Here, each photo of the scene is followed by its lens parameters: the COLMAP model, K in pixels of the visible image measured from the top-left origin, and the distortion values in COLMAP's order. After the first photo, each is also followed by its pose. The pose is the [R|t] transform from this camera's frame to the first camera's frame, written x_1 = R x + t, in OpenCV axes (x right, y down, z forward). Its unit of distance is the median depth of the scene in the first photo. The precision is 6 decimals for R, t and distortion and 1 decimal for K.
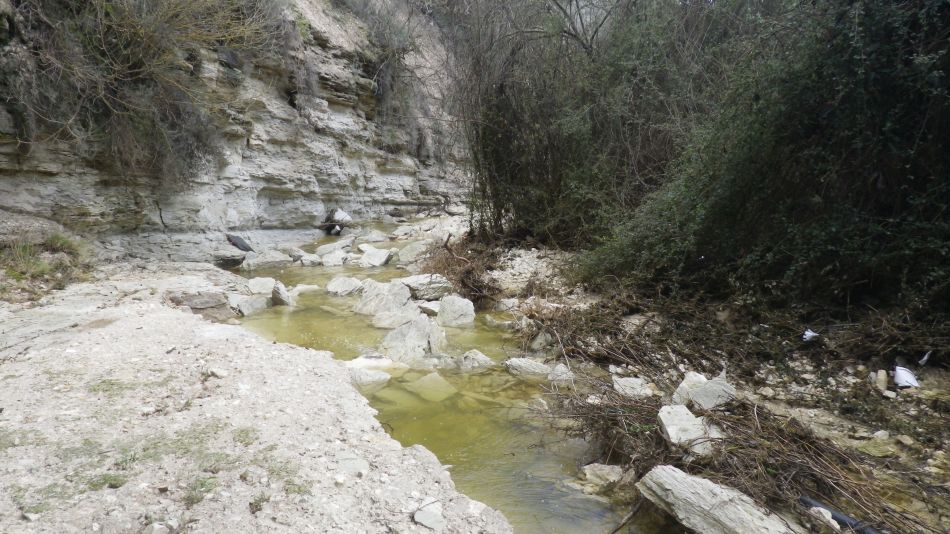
lens RADIAL K [[796.8, 0, 475.0], [0, 796.8, 267.0], [0, 0, 1]] dist [-0.002190, -0.001624]
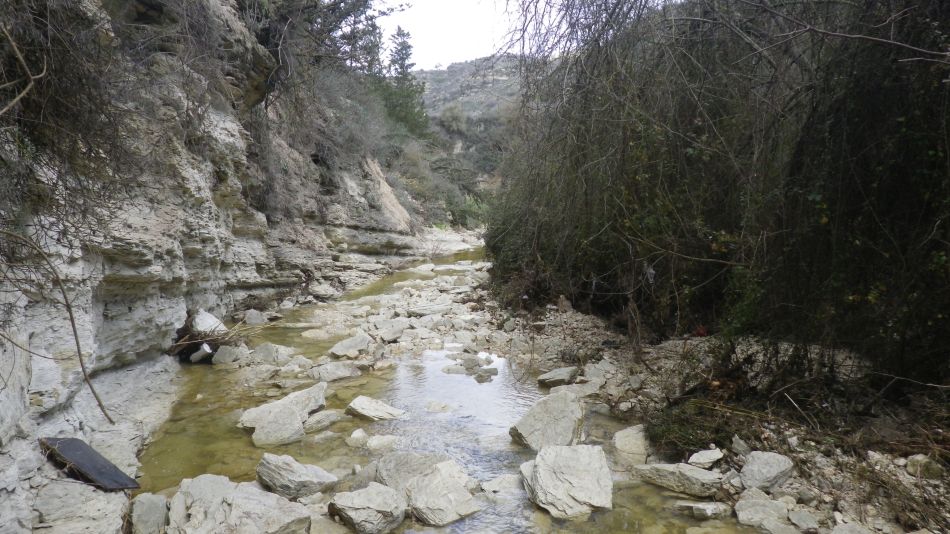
lens RADIAL K [[796.8, 0, 475.0], [0, 796.8, 267.0], [0, 0, 1]] dist [-0.002190, -0.001624]
pose [[0.927483, -0.043718, 0.371301, -0.197940], [0.071952, 0.995446, -0.062525, -0.056165], [-0.366877, 0.084706, 0.926405, 0.482348]]
